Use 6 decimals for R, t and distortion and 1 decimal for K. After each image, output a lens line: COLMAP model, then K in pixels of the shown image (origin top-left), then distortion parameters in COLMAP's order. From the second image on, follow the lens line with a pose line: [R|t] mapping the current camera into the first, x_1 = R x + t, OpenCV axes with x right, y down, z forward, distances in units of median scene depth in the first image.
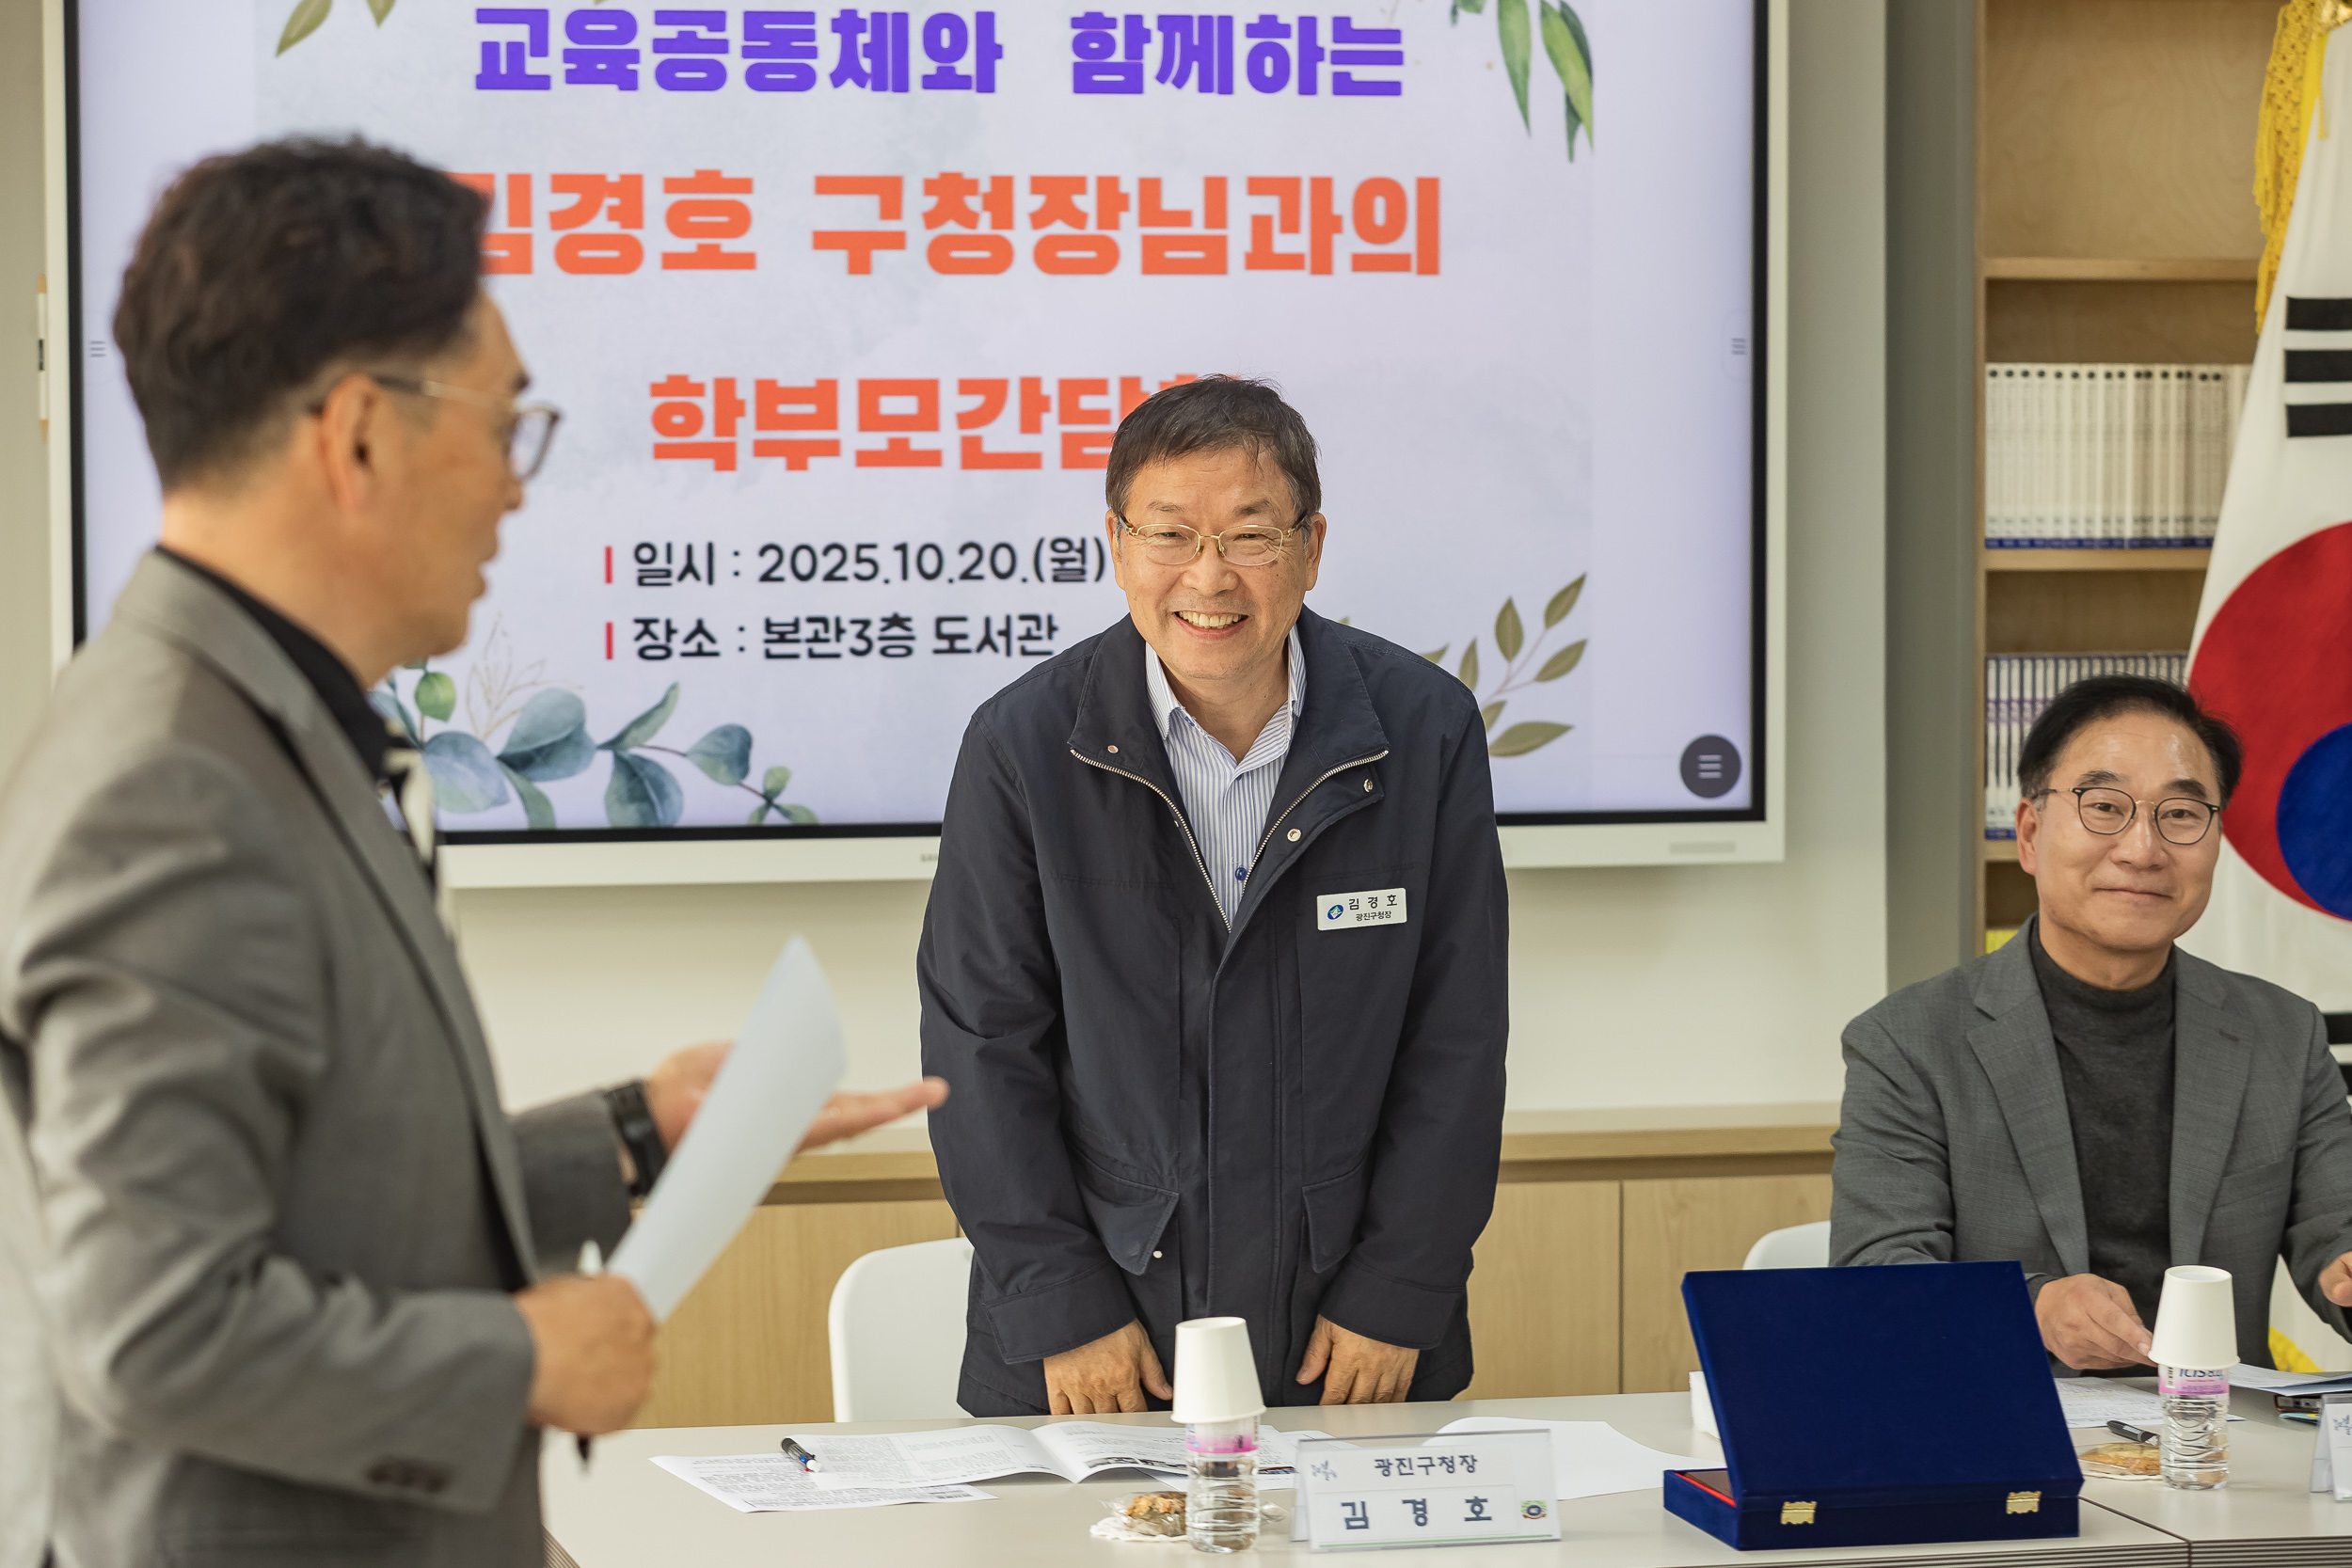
lens RADIAL K [[6522.9, 0, 1201.1], [0, 6522.9, 873.0], [0, 0, 1]] dist [-0.035431, 0.000000]
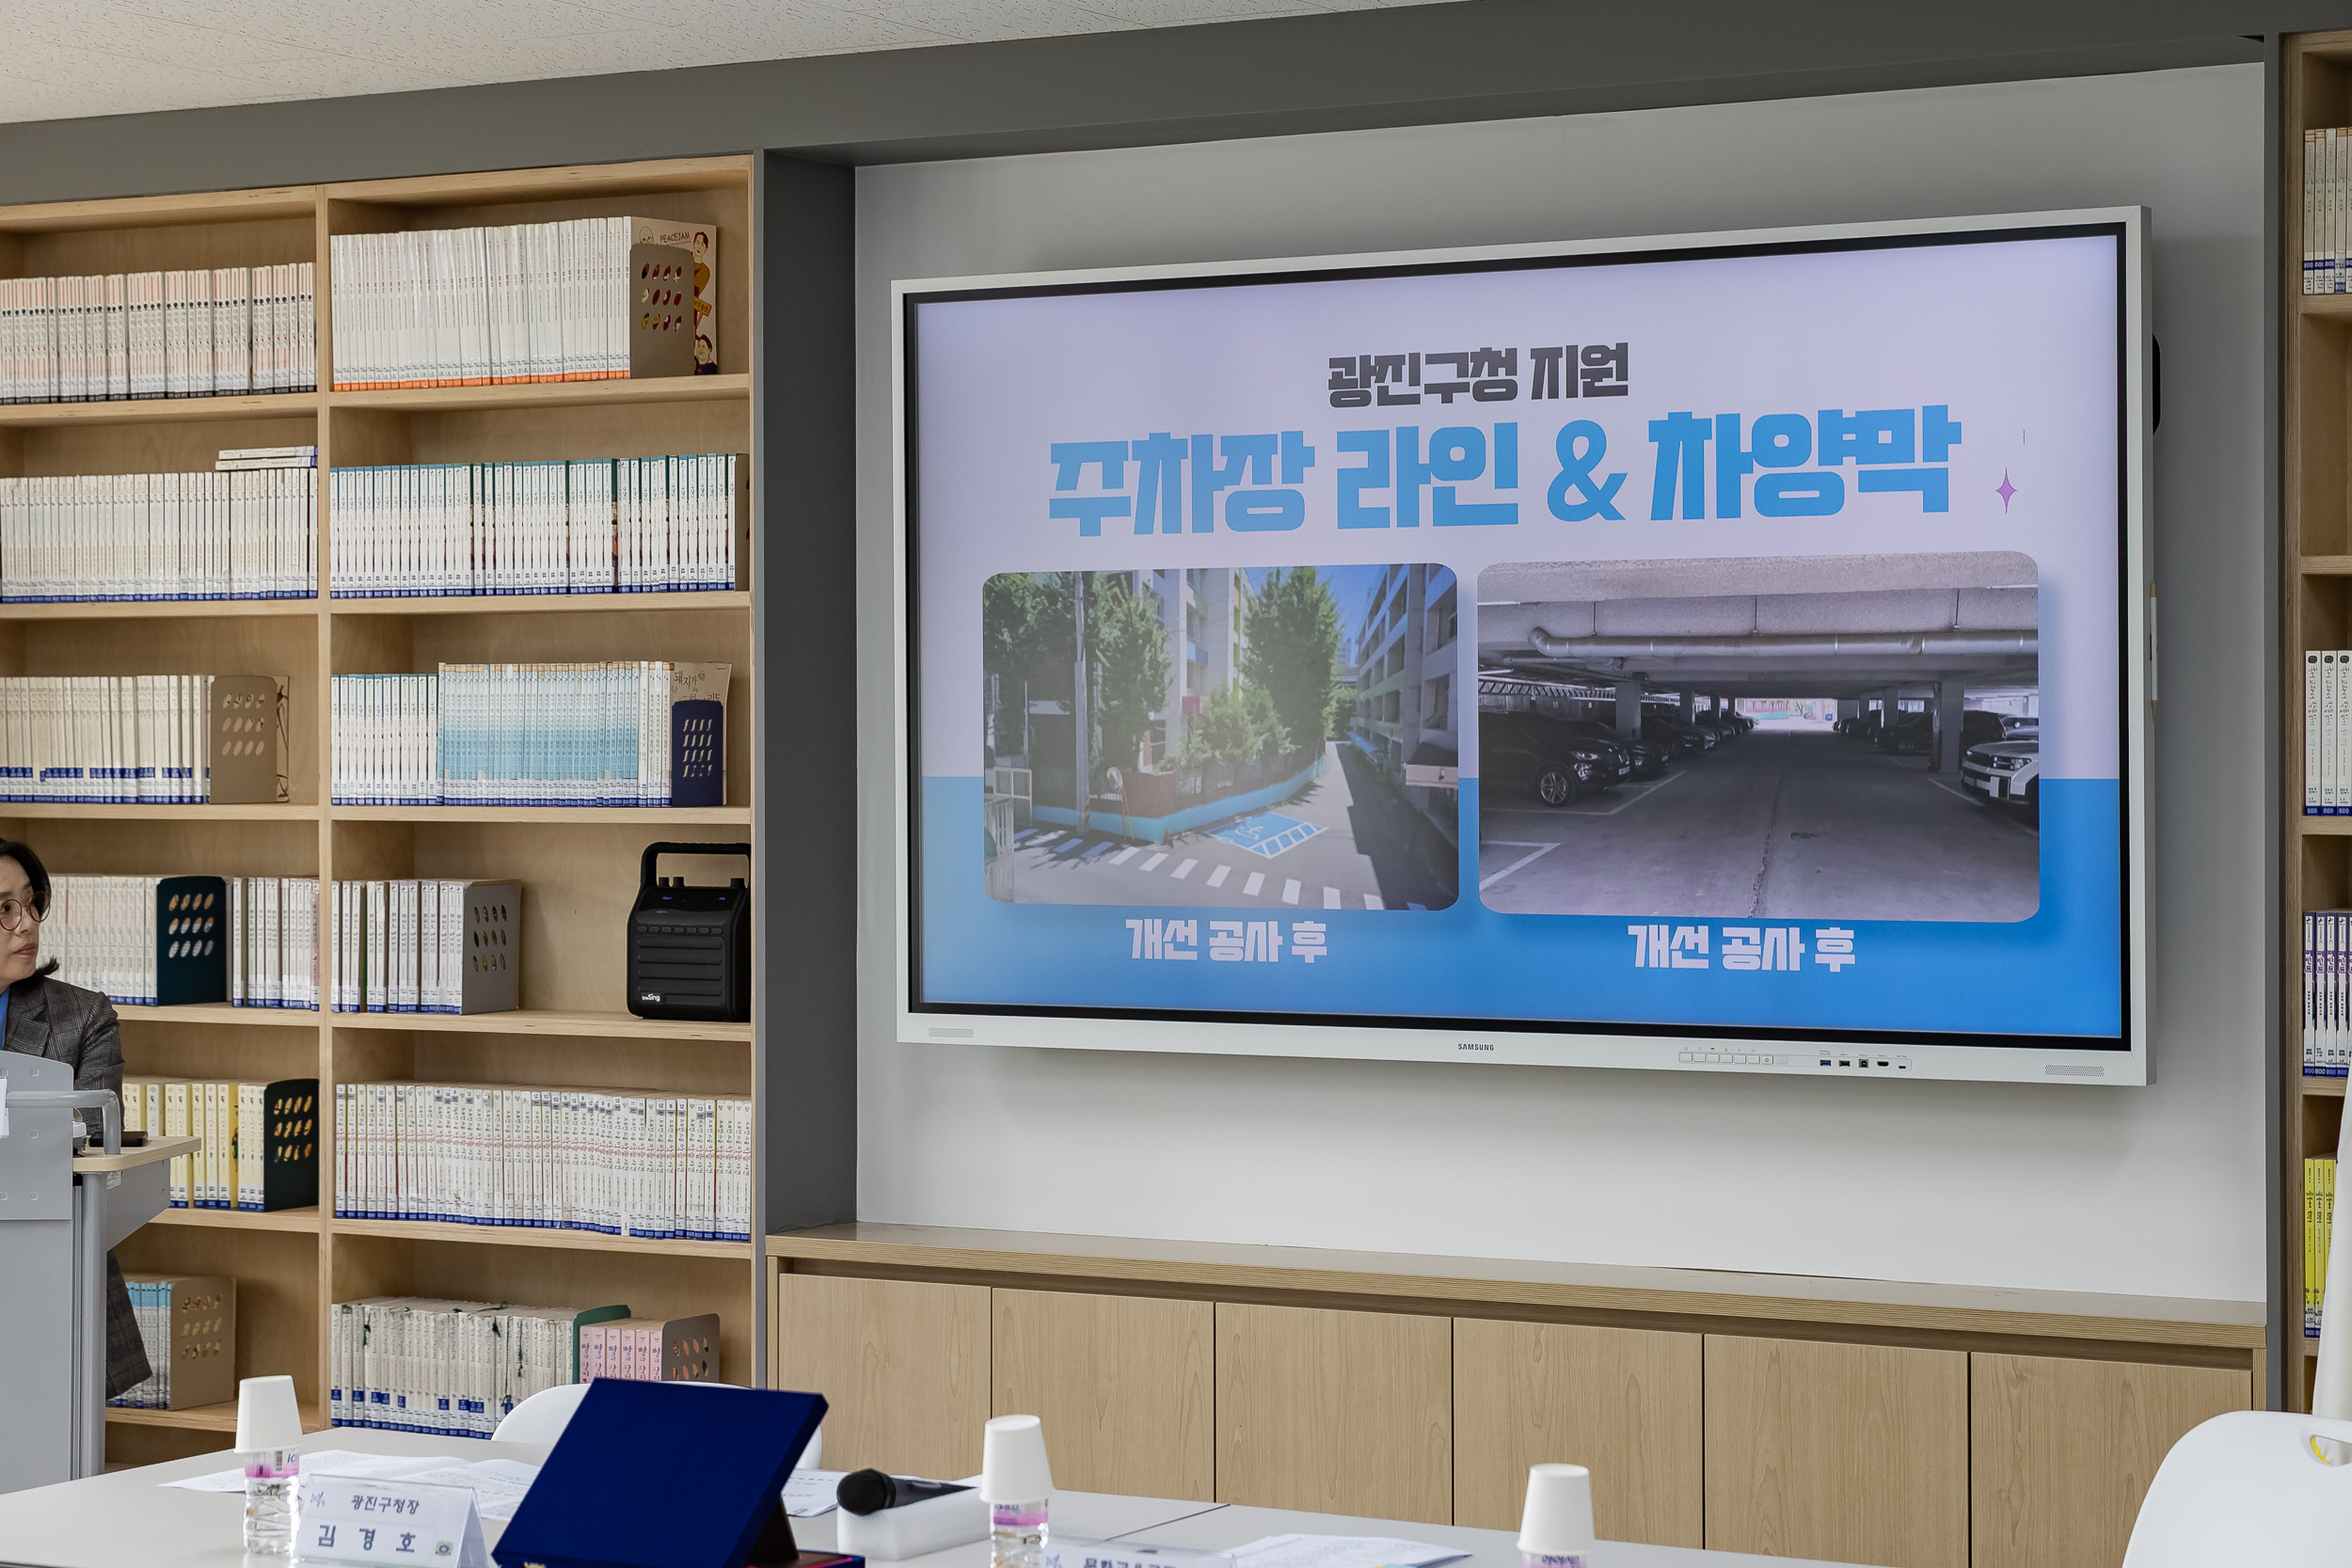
lens RADIAL K [[4814.5, 0, 1180.7], [0, 4814.5, 796.5], [0, 0, 1]] dist [-0.047038, 0.000000]
pose [[0.742951, 0.010693, -0.669261, 0.544585], [-0.044266, 0.998468, -0.033188, -0.017553], [0.667881, 0.054283, 0.742286, 0.264820]]
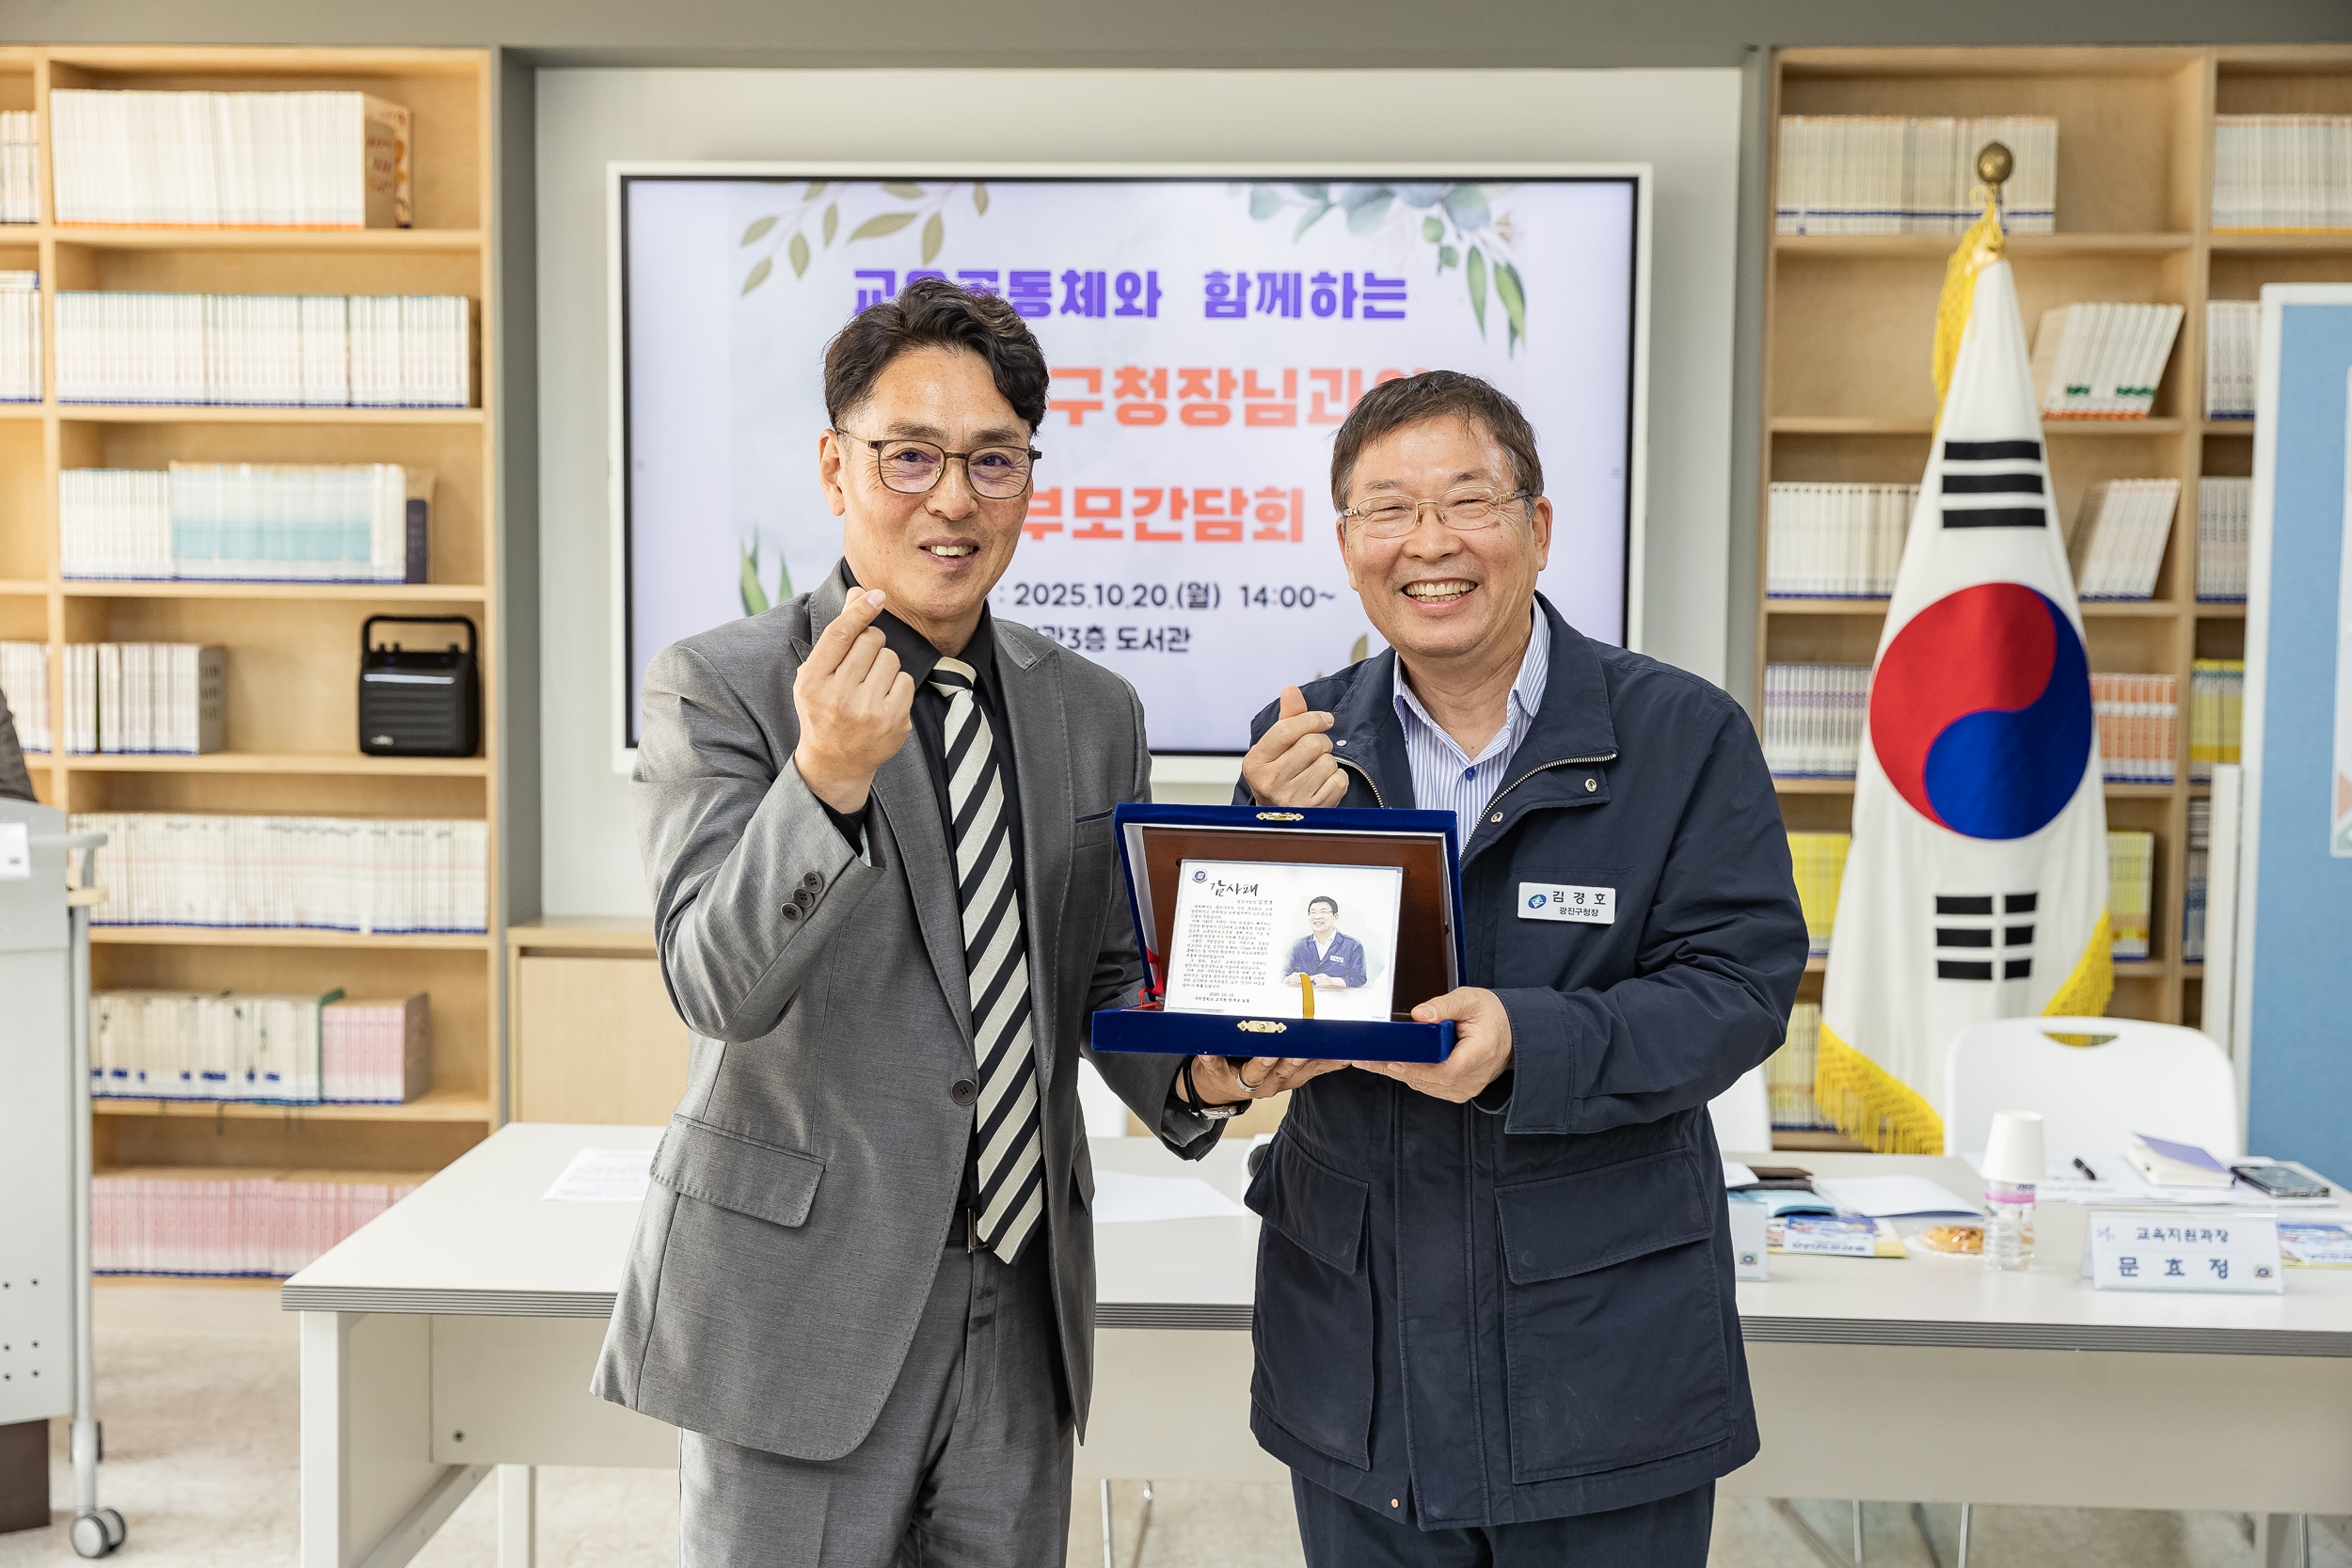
lens RADIAL K [[2897.8, 0, 1178.2], [0, 2897.8, 798.9], [0, 0, 1]] dist [0.034326, 0.000000]
pose [[0.962901, 0.035503, -0.267508, 0.179086], [-0.031337, 0.999312, 0.019828, -0.009923], [0.268028, -0.010710, 0.963352, 0.273005]]
